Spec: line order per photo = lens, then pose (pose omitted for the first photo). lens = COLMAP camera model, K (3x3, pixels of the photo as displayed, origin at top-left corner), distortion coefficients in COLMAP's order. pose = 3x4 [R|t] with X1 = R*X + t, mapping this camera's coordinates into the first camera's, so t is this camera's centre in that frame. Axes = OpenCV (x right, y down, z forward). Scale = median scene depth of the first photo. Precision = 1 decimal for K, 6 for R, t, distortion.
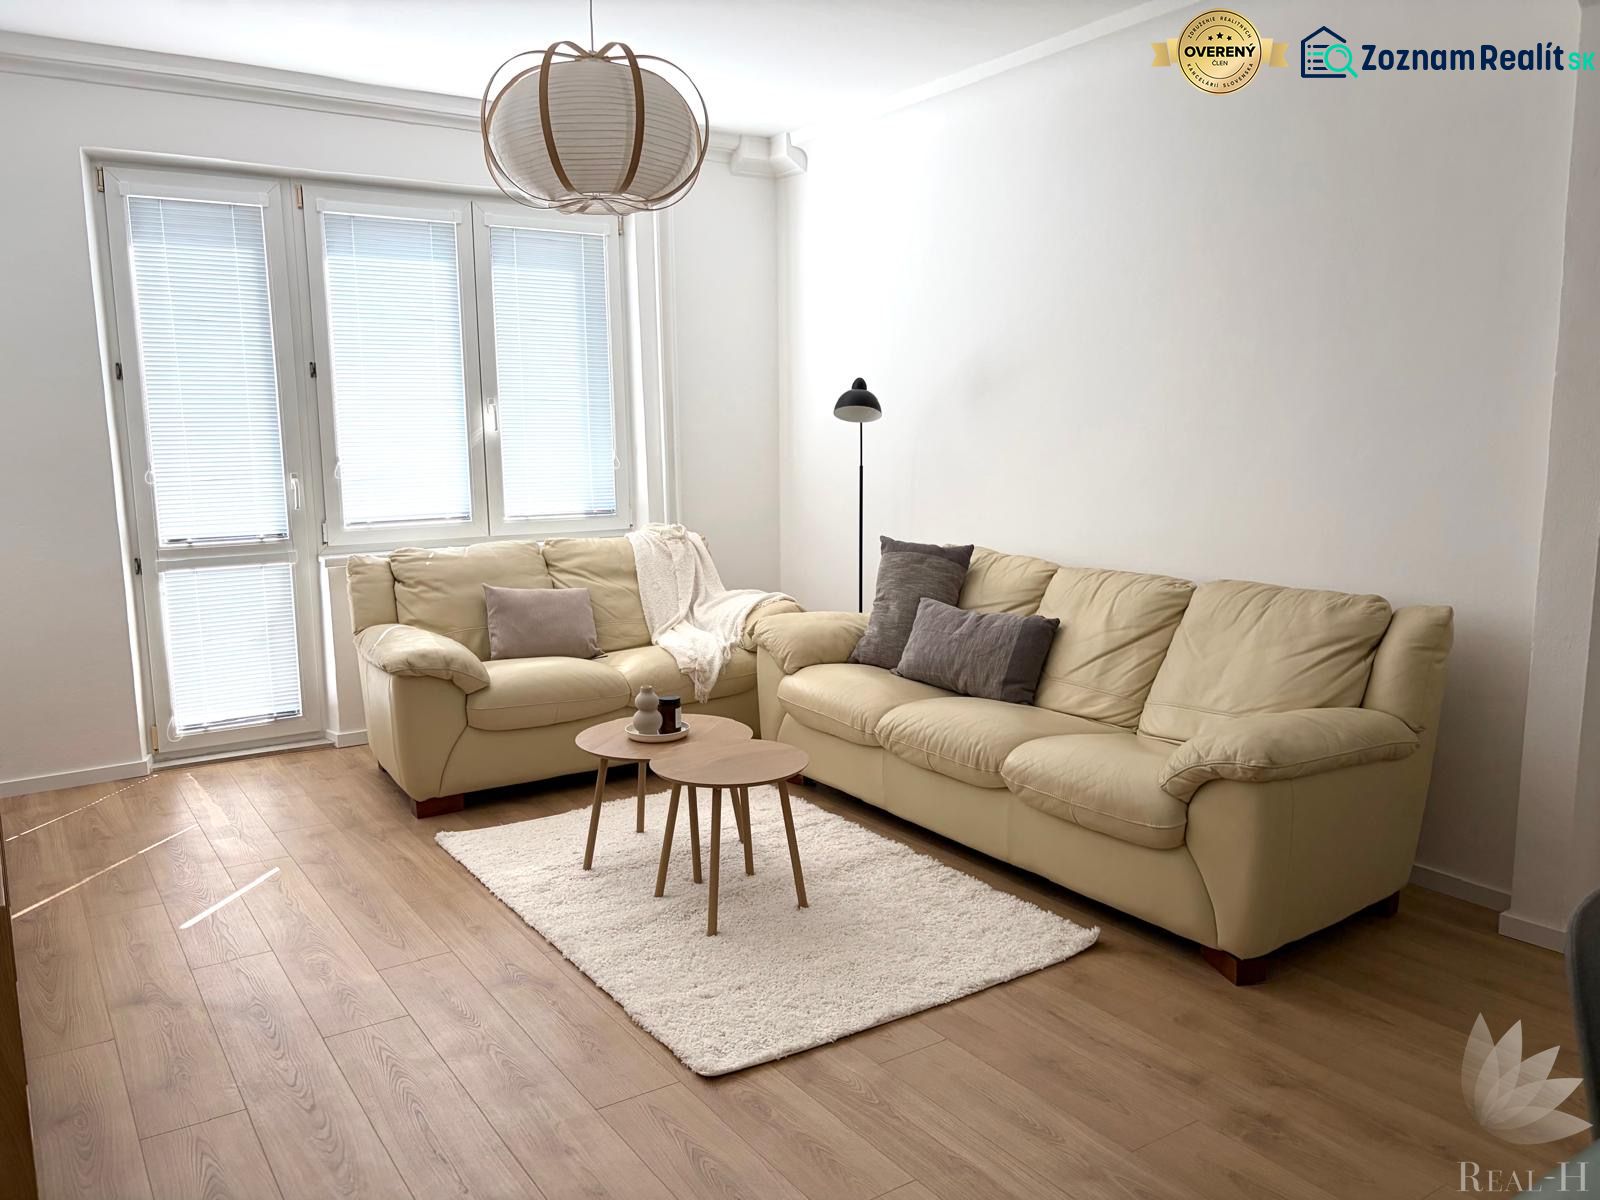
lens RADIAL K [[1204.2, 0, 800.0], [0, 1204.2, 600.0], [0, 0, 1]] dist [0.008866, 0.000378]
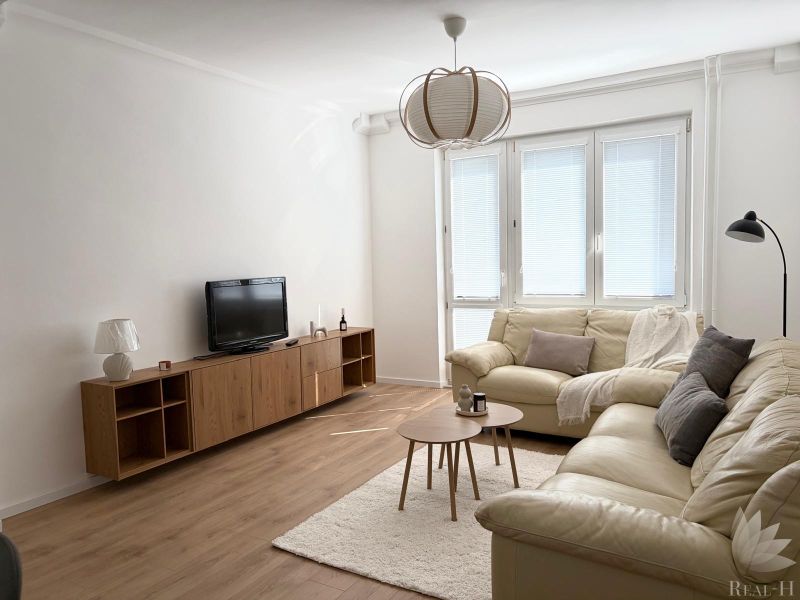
lens RADIAL K [[606.6, 0, 400.0], [0, 606.6, 300.0], [0, 0, 1]] dist [0.061027, -0.112768]
pose [[0.421307, 0.068497, -0.904328, 1.168222], [-0.105352, 0.994089, 0.026214, -0.131622], [0.900778, 0.084228, 0.426033, 0.777139]]
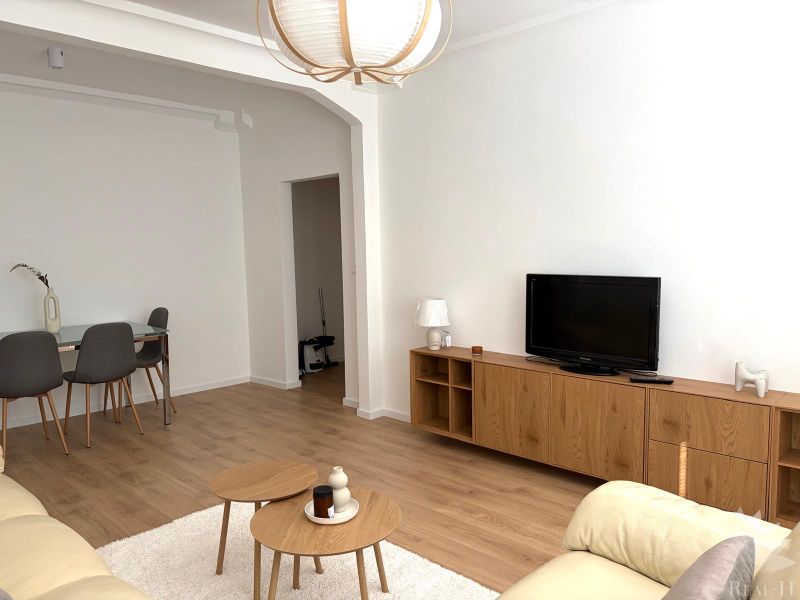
lens RADIAL K [[606.6, 0, 400.0], [0, 606.6, 300.0], [0, 0, 1]] dist [0.061027, -0.112768]
pose [[-0.978813, 0.039686, -0.200873, -0.121229], [-0.008093, 0.972771, 0.231626, -0.387477], [0.204596, 0.228344, -0.951840, 2.567265]]
